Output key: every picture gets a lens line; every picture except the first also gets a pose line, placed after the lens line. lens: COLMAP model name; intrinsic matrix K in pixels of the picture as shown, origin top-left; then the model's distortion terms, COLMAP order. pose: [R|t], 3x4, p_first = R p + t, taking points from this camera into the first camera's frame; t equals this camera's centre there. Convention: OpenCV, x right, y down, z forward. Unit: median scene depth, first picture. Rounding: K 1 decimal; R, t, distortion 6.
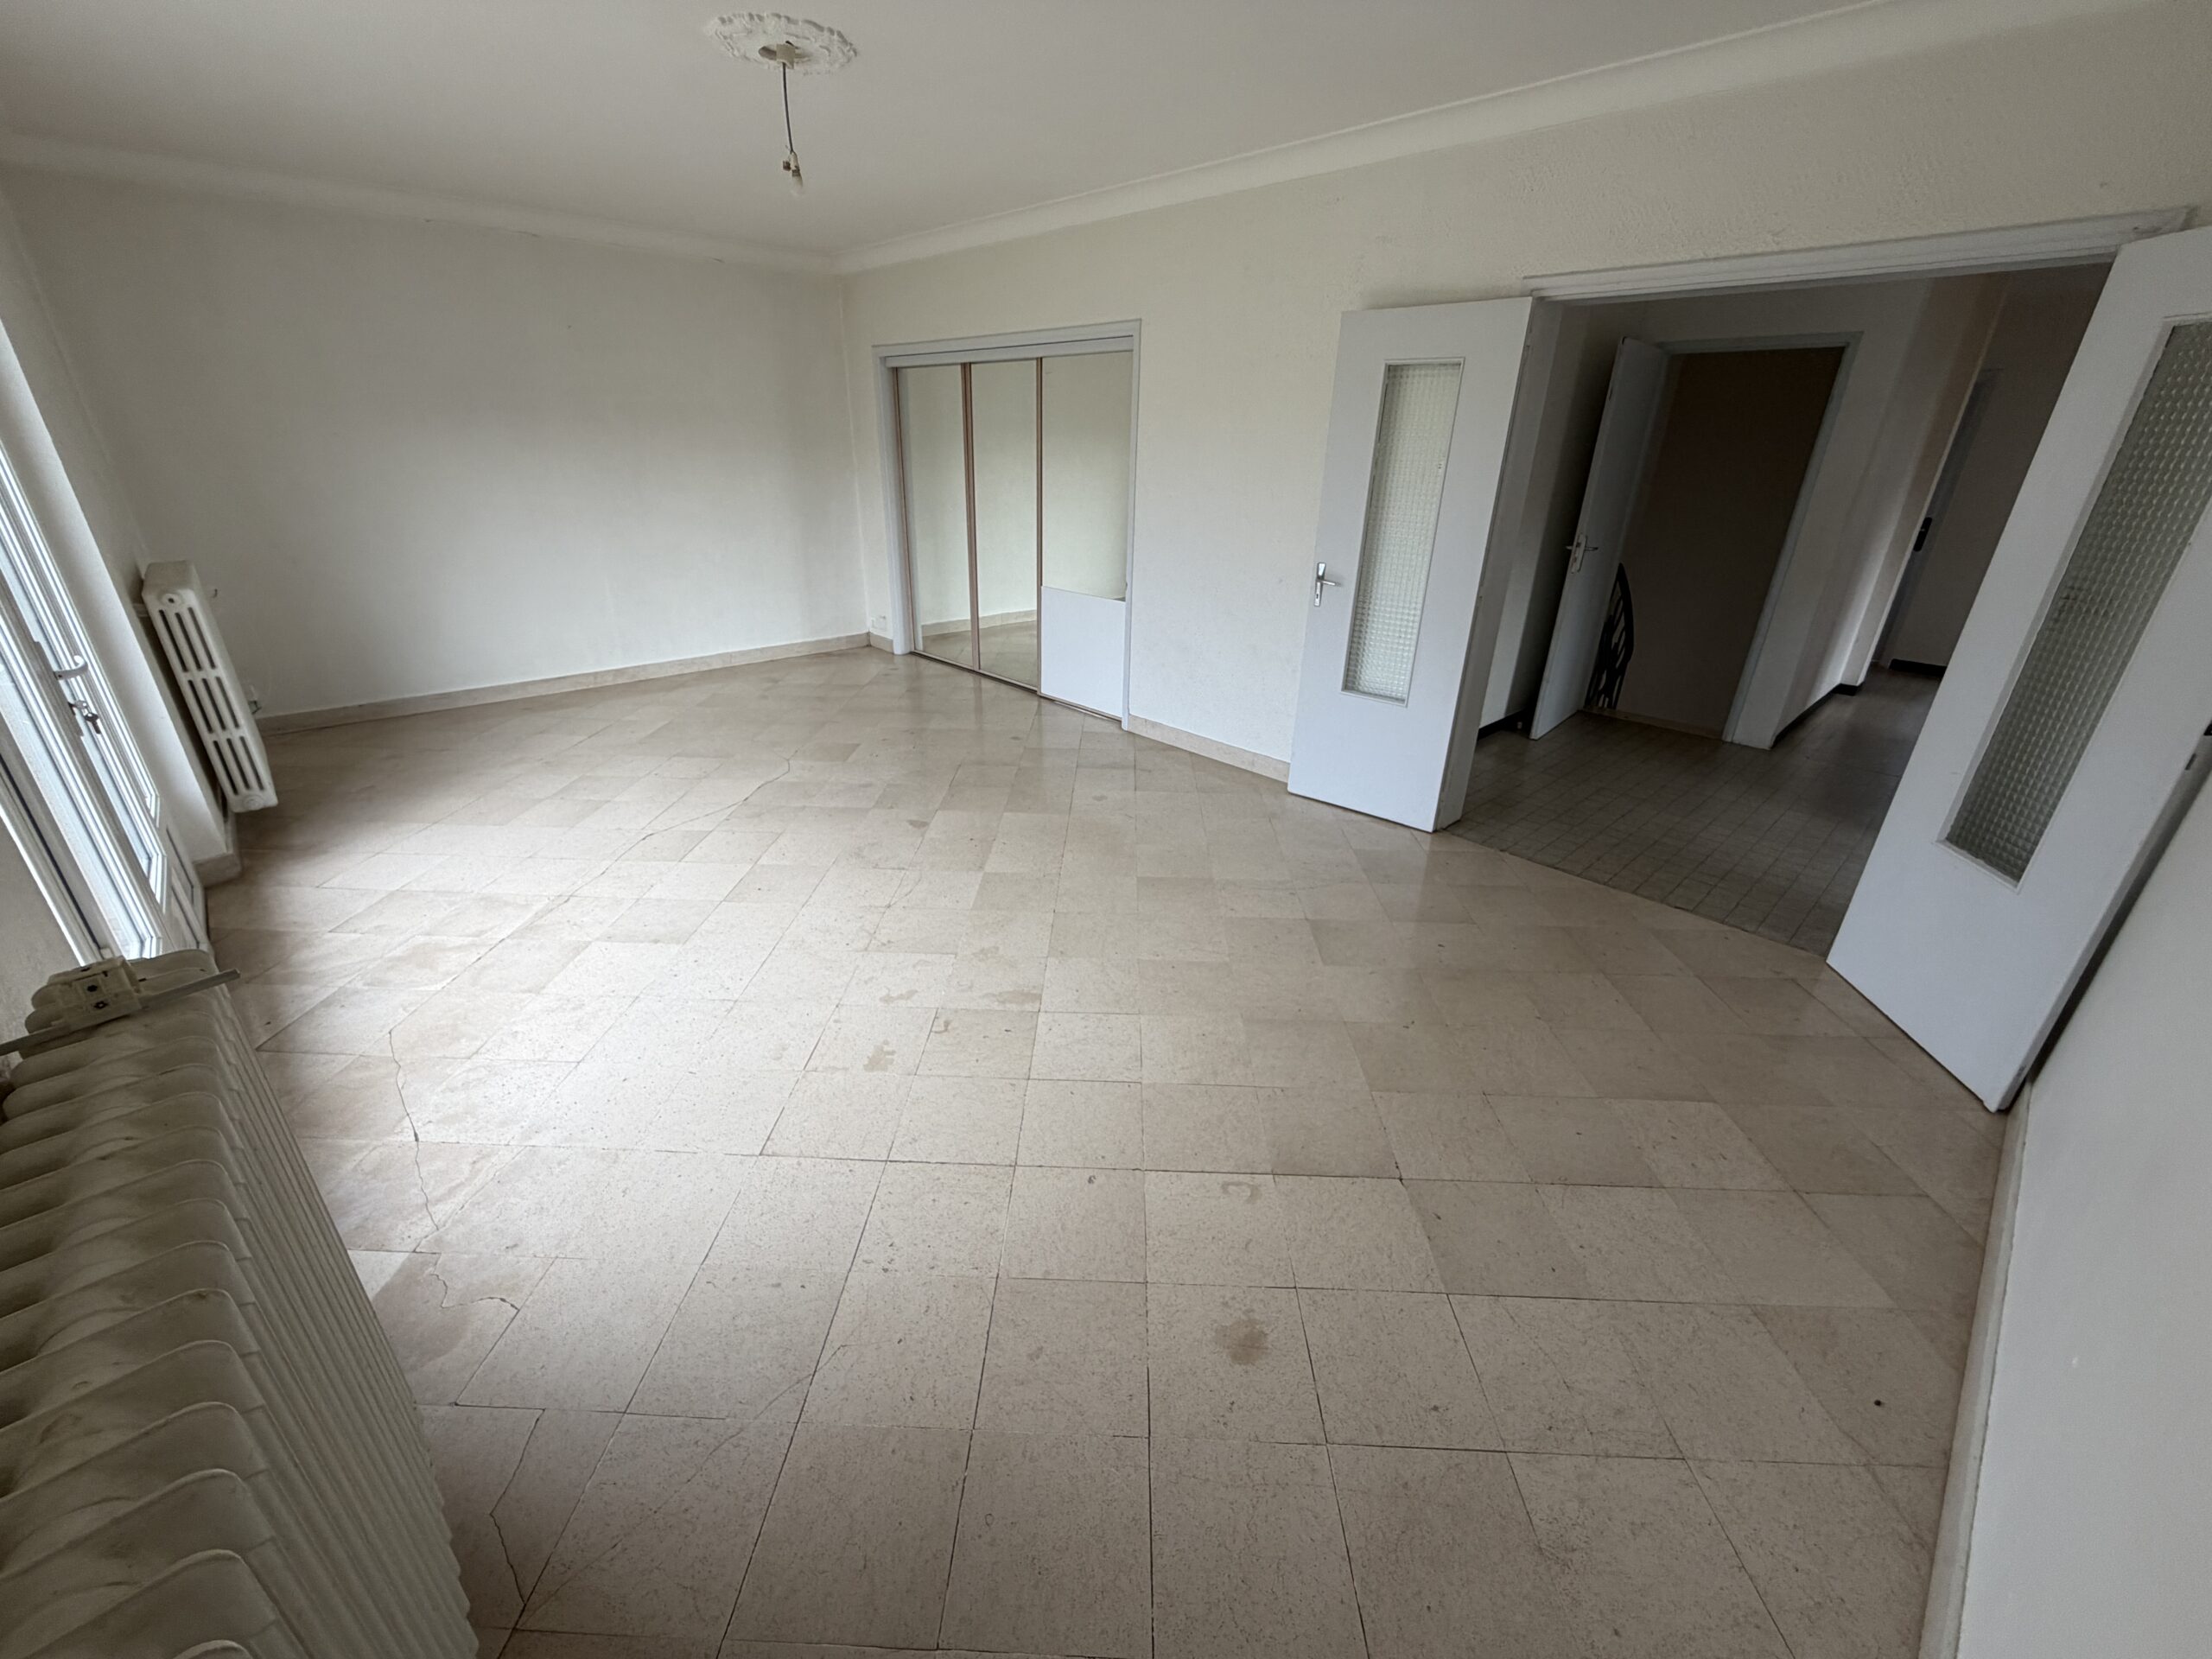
lens RADIAL K [[884.4, 0, 1107.9], [0, 884.4, 840.4], [0, 0, 1]] dist [-0.000354, 0.000005]
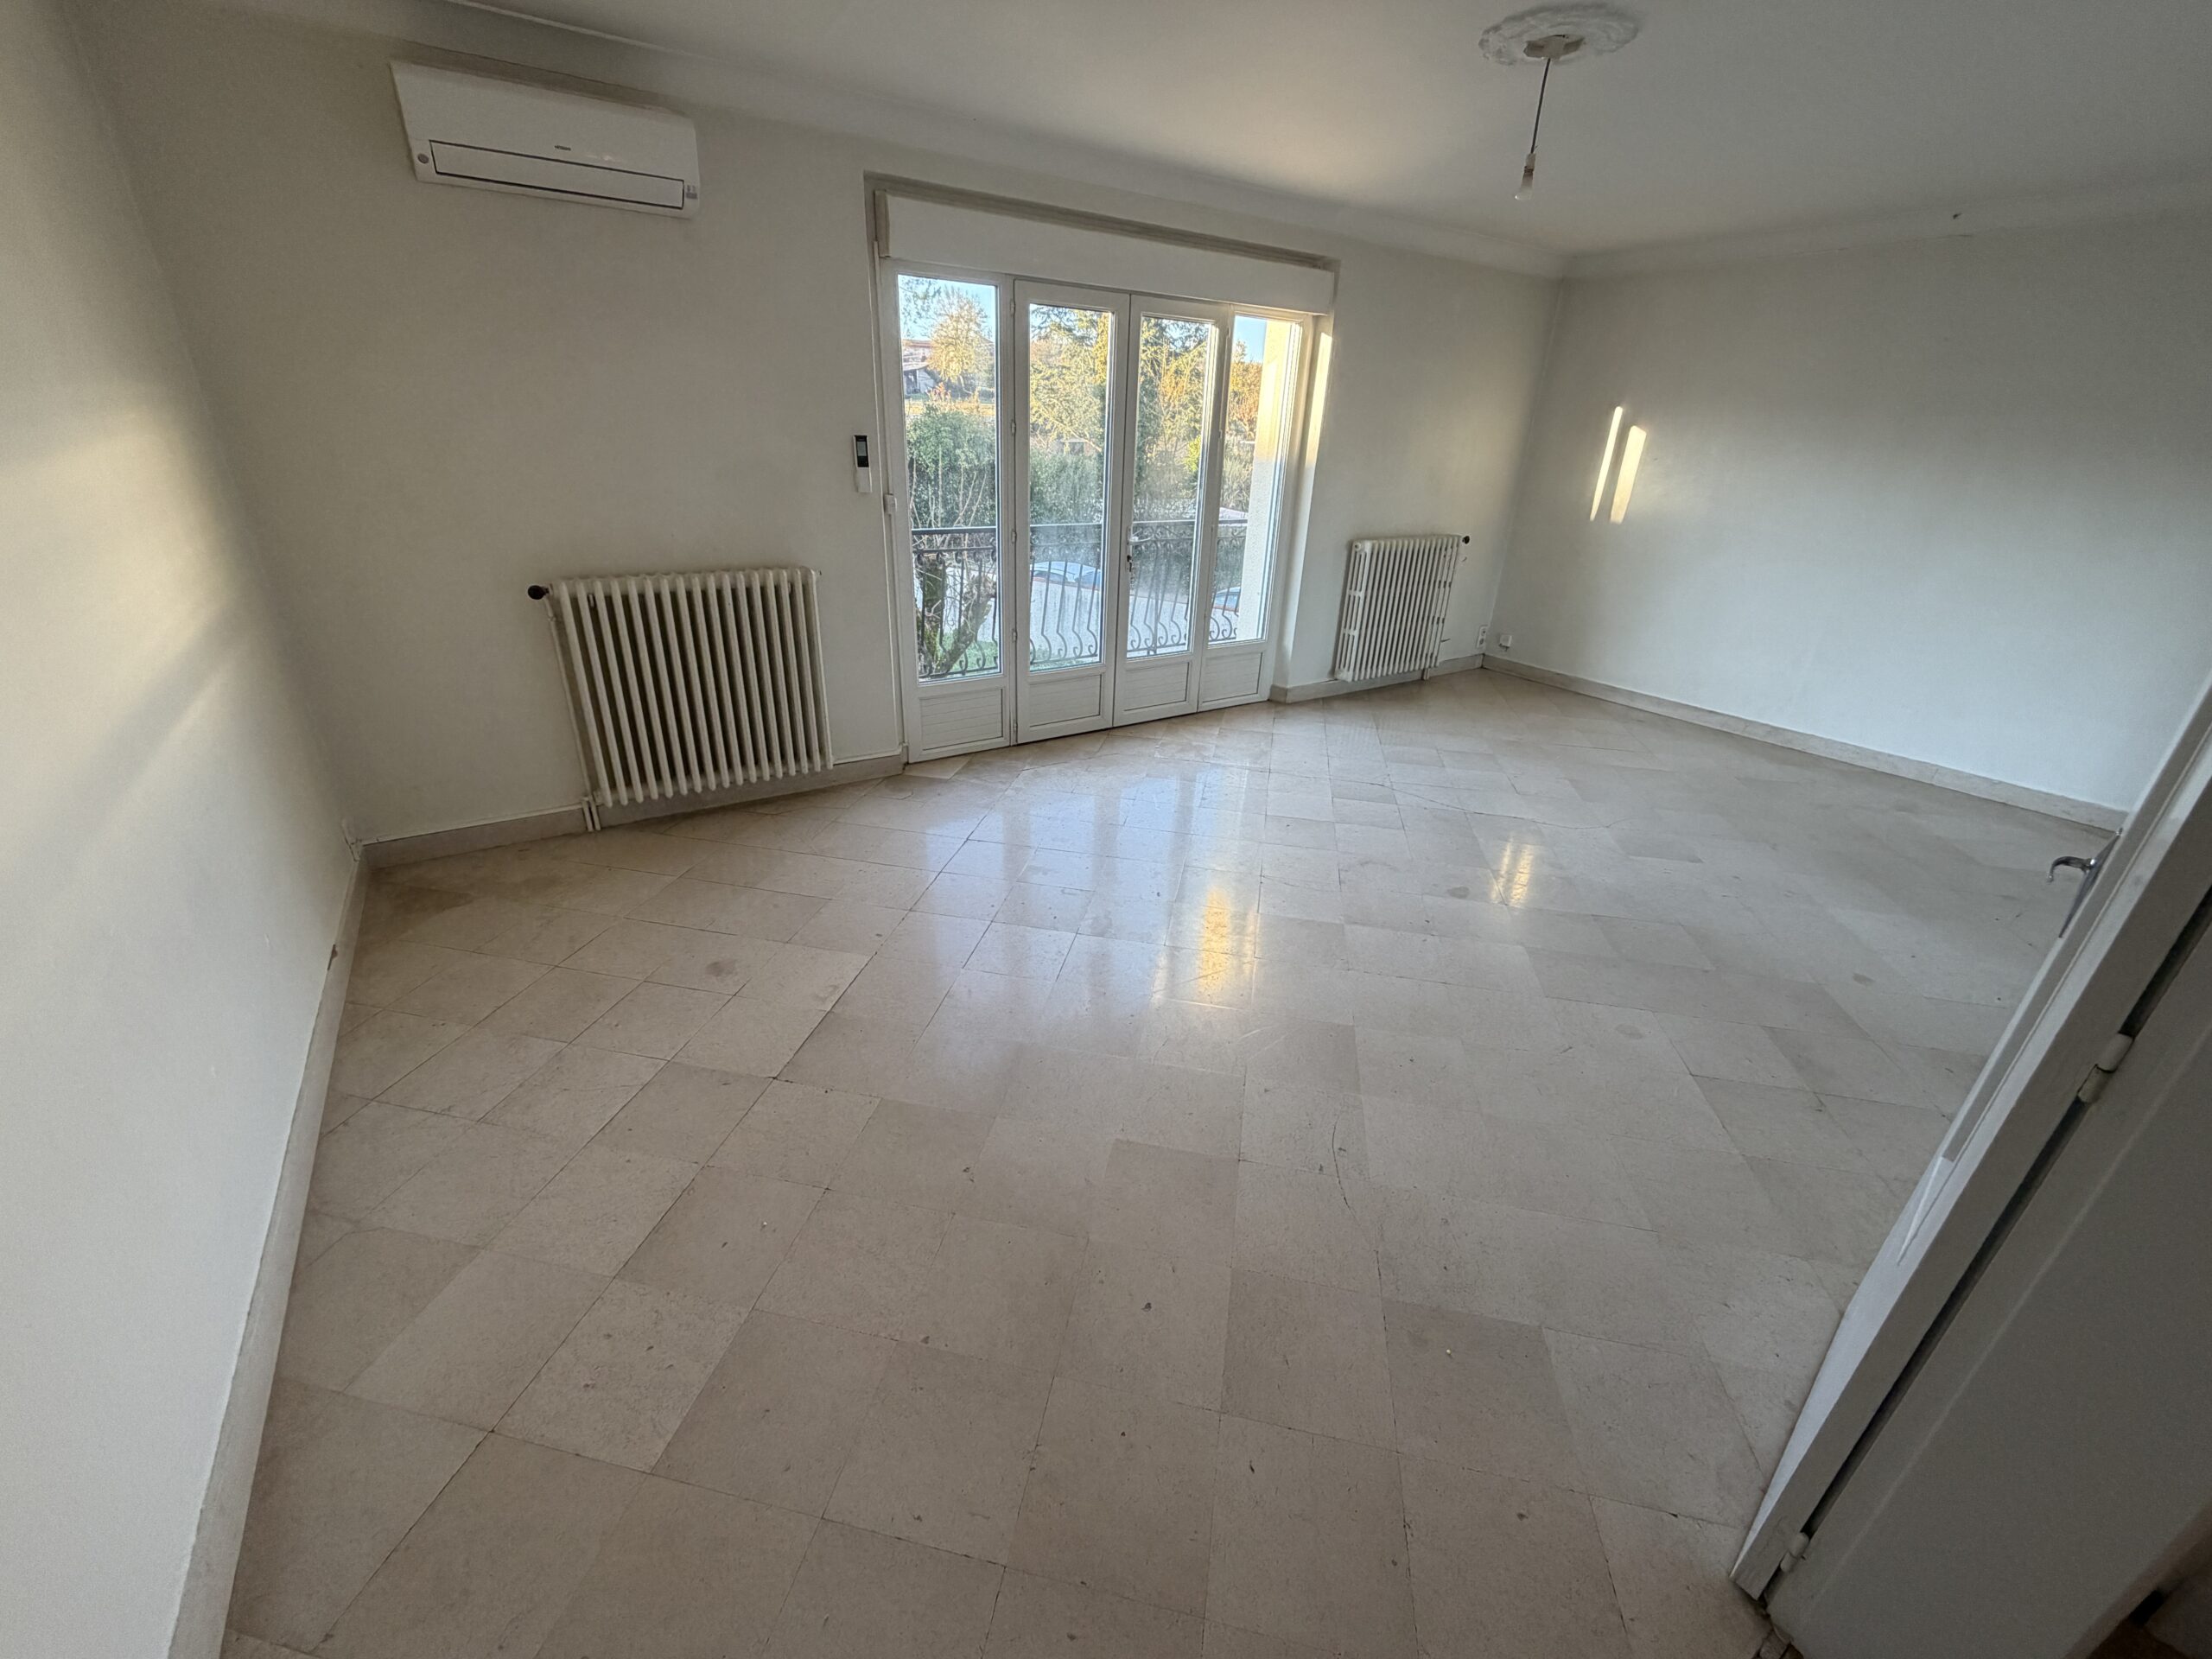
lens RADIAL K [[884.4, 0, 1111.3], [0, 884.4, 830.4], [0, 0, 1]] dist [-0.000354, 0.000005]
pose [[-0.174930, 0.387198, -0.905250, 0.636401], [-0.441120, 0.791164, 0.423642, -0.295723], [0.880235, 0.473431, 0.032403, 0.653852]]
